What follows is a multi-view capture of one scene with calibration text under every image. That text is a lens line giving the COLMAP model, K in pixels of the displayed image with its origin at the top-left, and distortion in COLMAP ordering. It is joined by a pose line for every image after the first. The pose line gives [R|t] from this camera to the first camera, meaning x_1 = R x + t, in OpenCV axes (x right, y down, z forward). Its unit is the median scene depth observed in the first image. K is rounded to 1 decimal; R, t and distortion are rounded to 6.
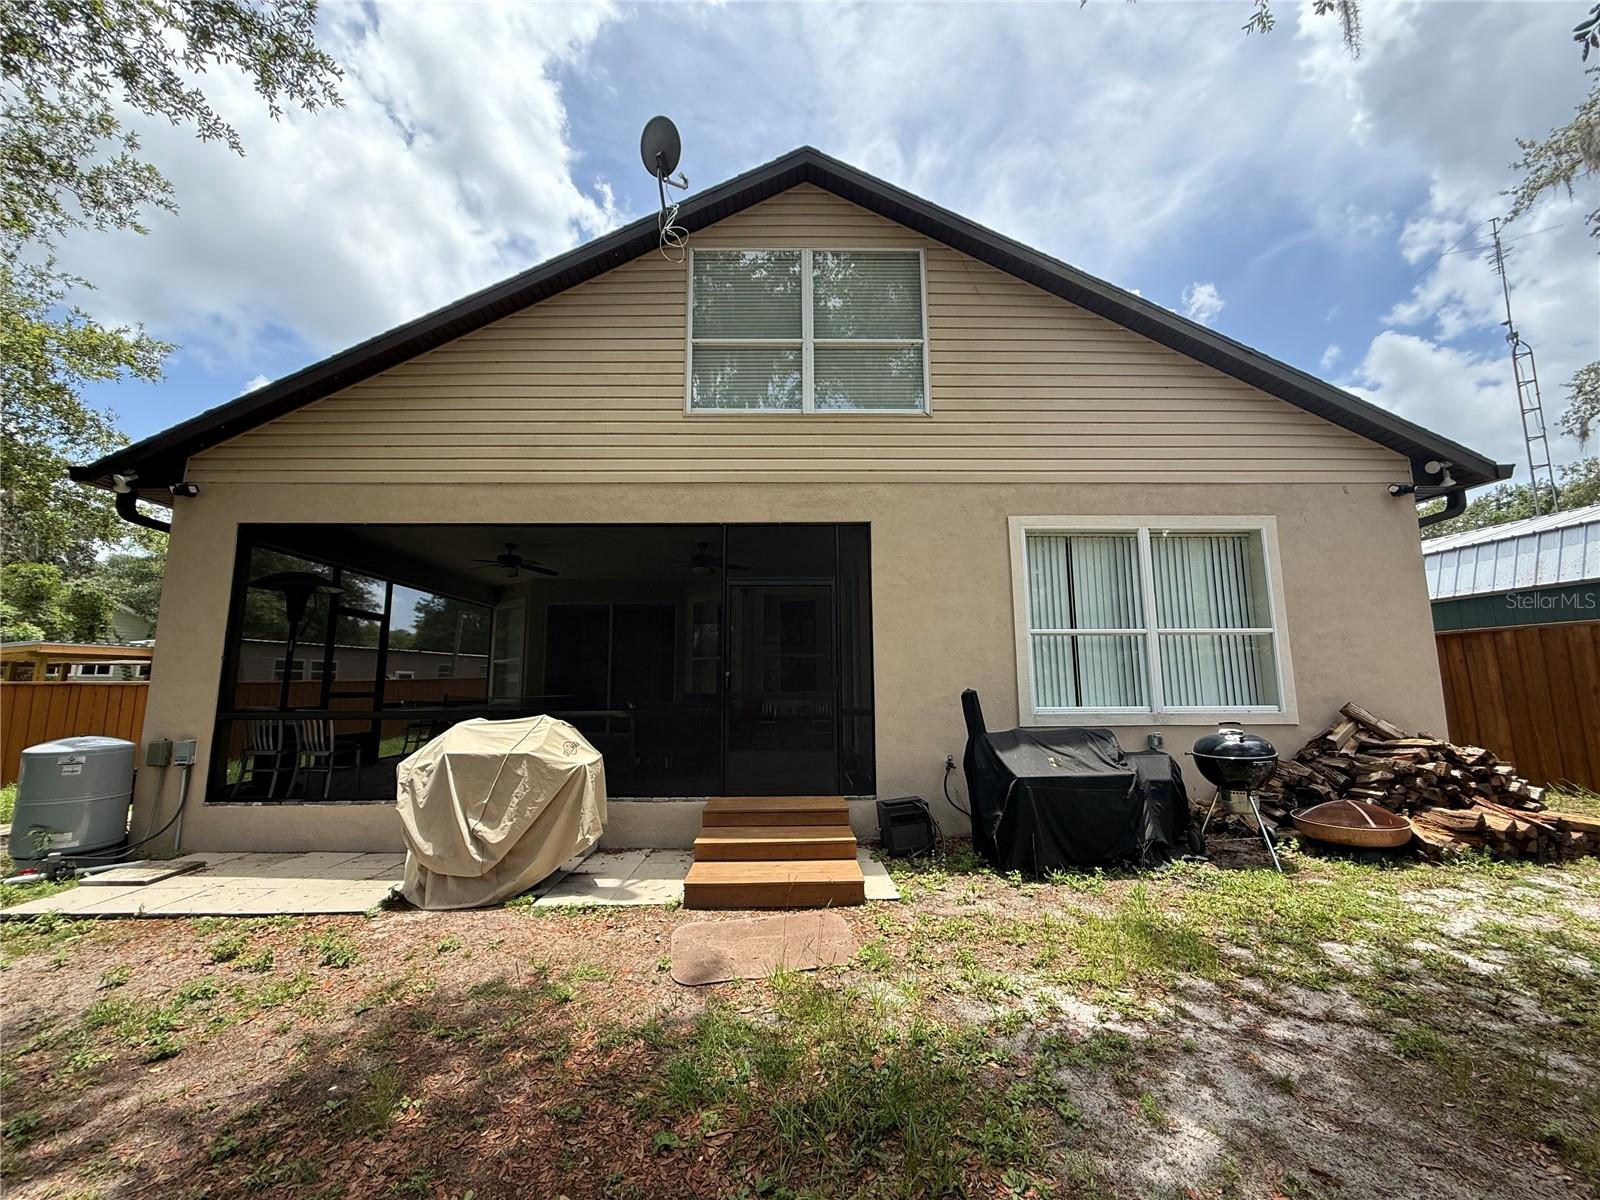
lens RADIAL K [[632.2, 0, 796.9], [0, 632.2, 597.2], [0, 0, 1]] dist [-0.000309, 0.000301]
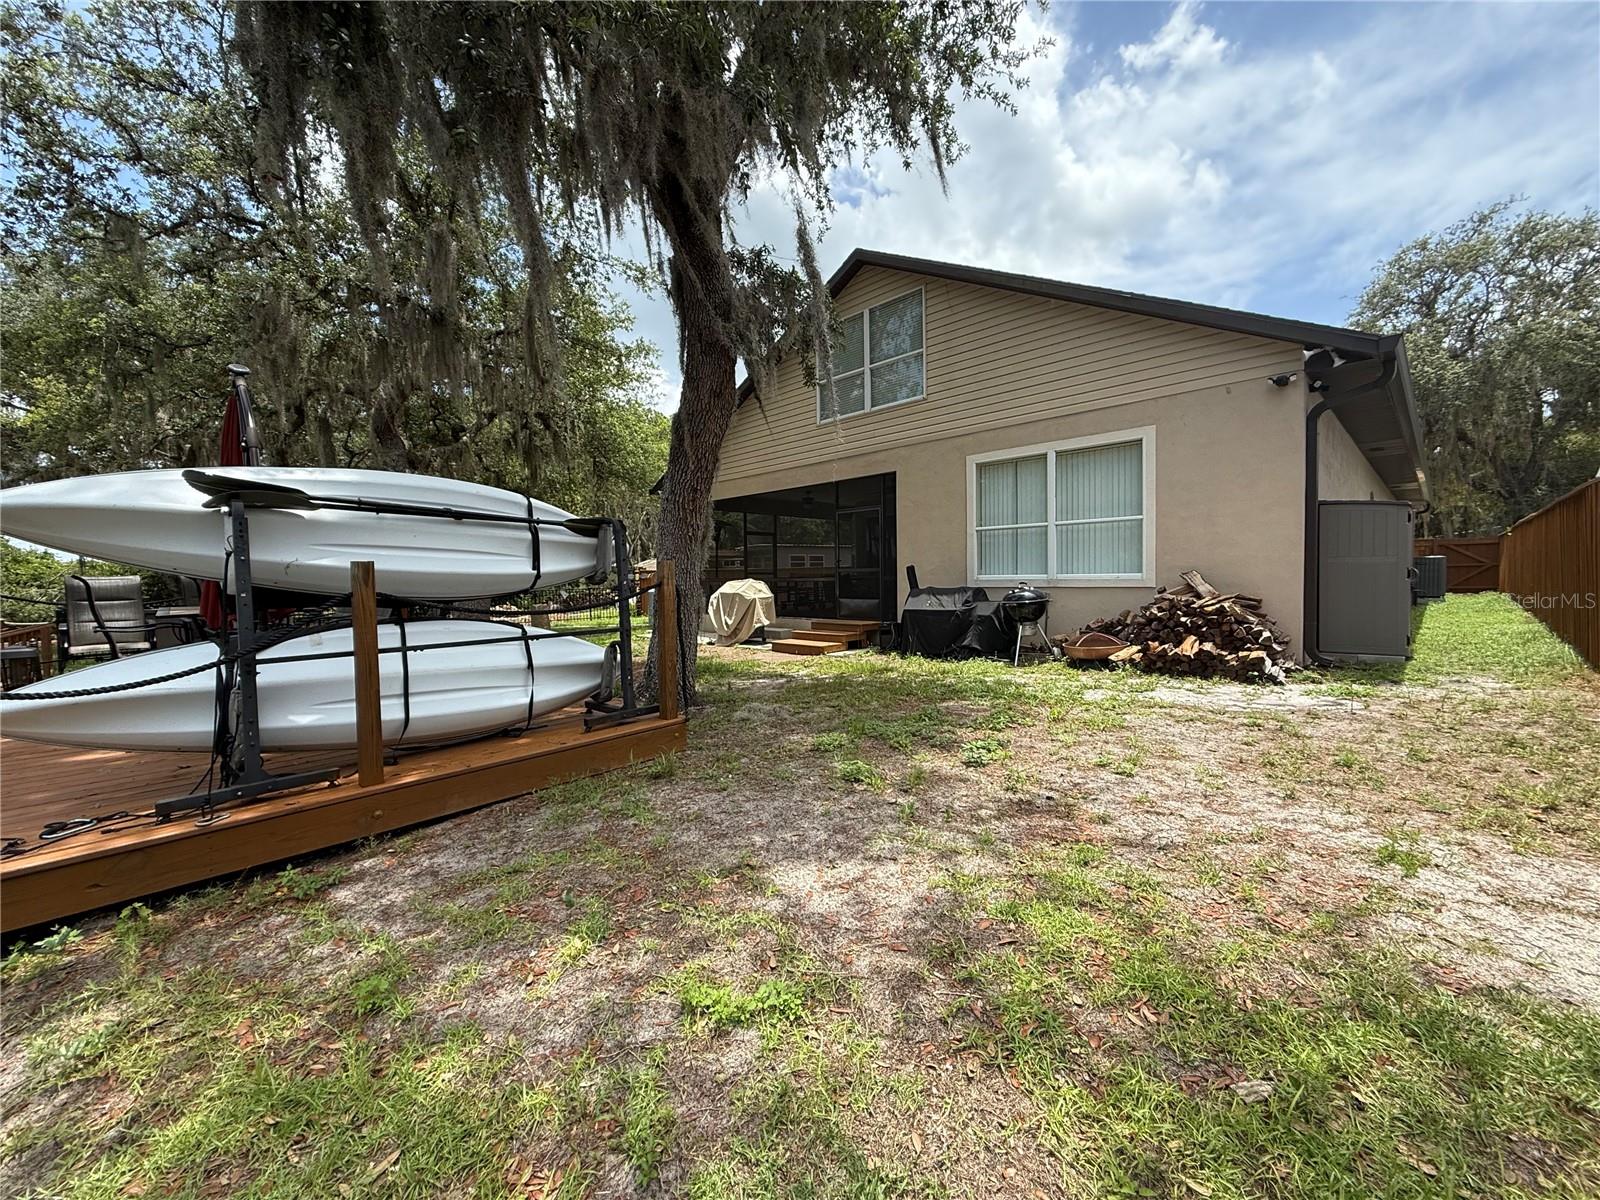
lens RADIAL K [[632.2, 0, 796.9], [0, 632.2, 597.2], [0, 0, 1]] dist [-0.000309, 0.000301]
pose [[0.686398, 0.017722, -0.727010, 1.249358], [0.117817, 0.983786, 0.135217, -0.047242], [0.717619, -0.178467, 0.673181, -0.448103]]
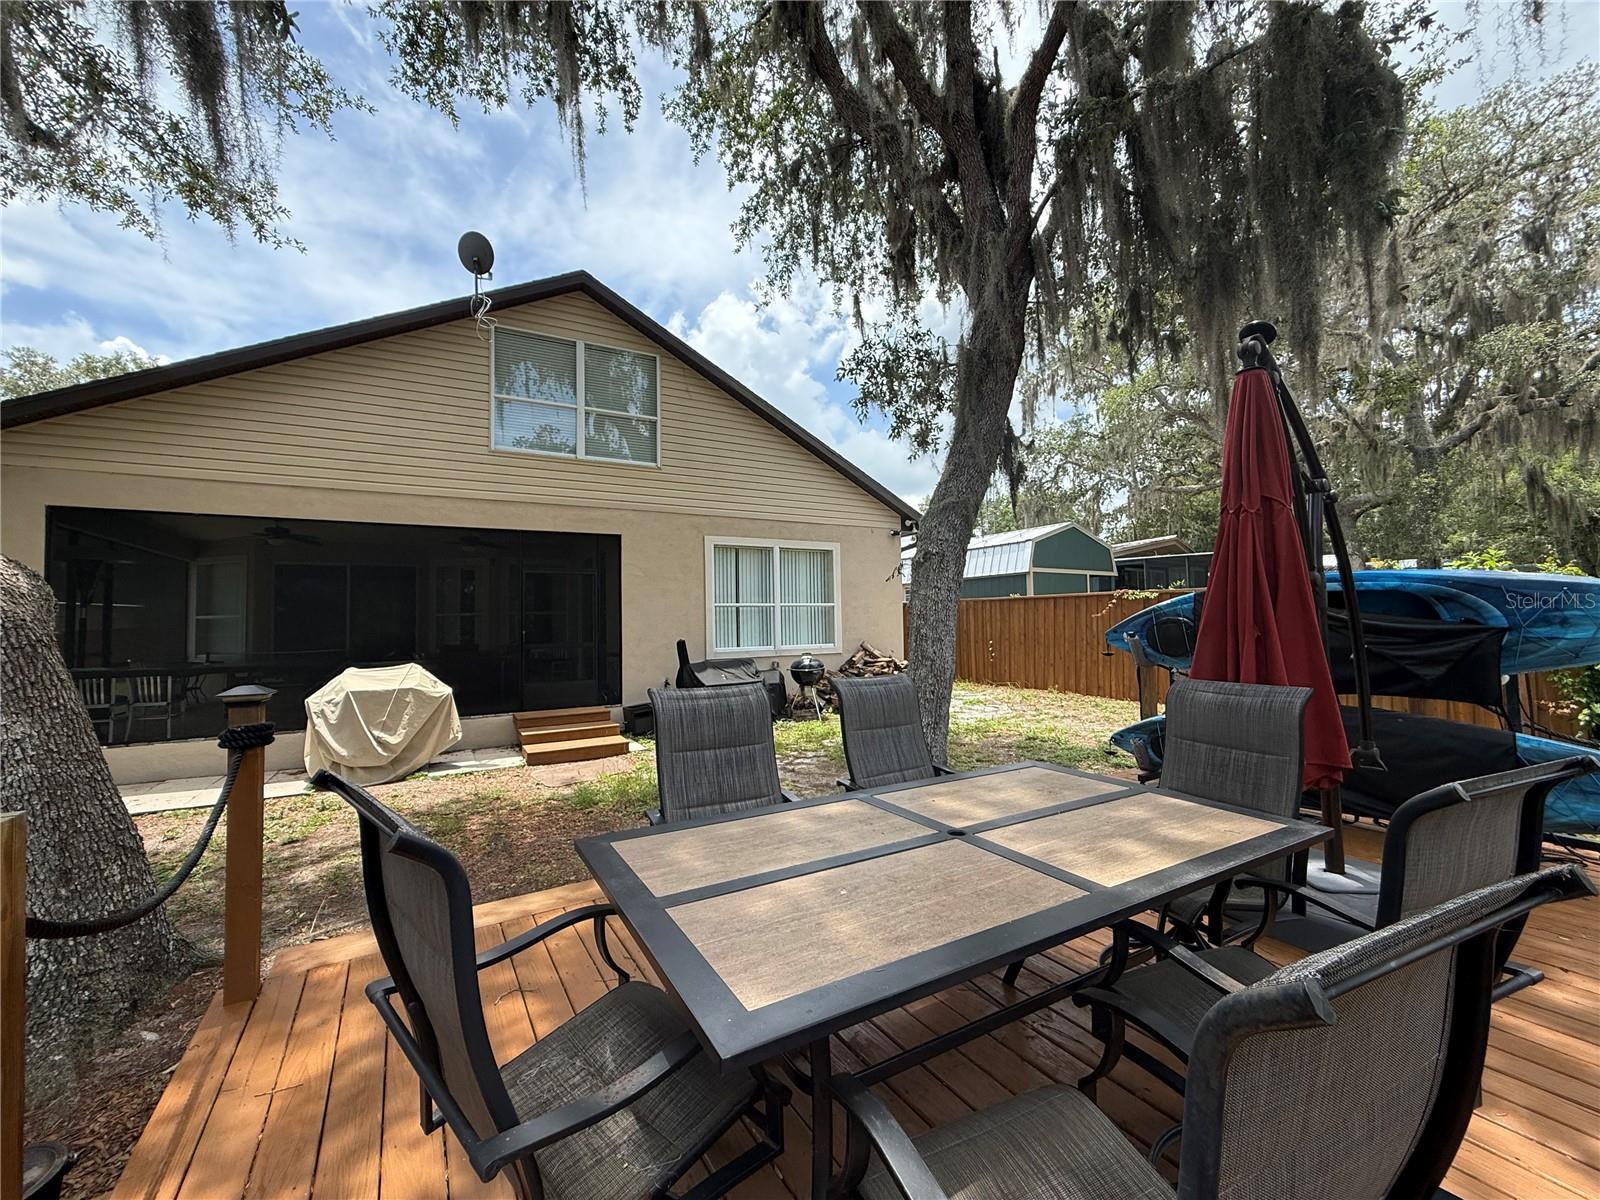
lens RADIAL K [[632.2, 0, 796.9], [0, 632.2, 597.2], [0, 0, 1]] dist [-0.000309, 0.000301]
pose [[0.876802, 0.009062, 0.480766, -0.263619], [-0.053448, 0.995463, 0.078714, -0.115173], [-0.477872, -0.094712, 0.873309, -0.613863]]
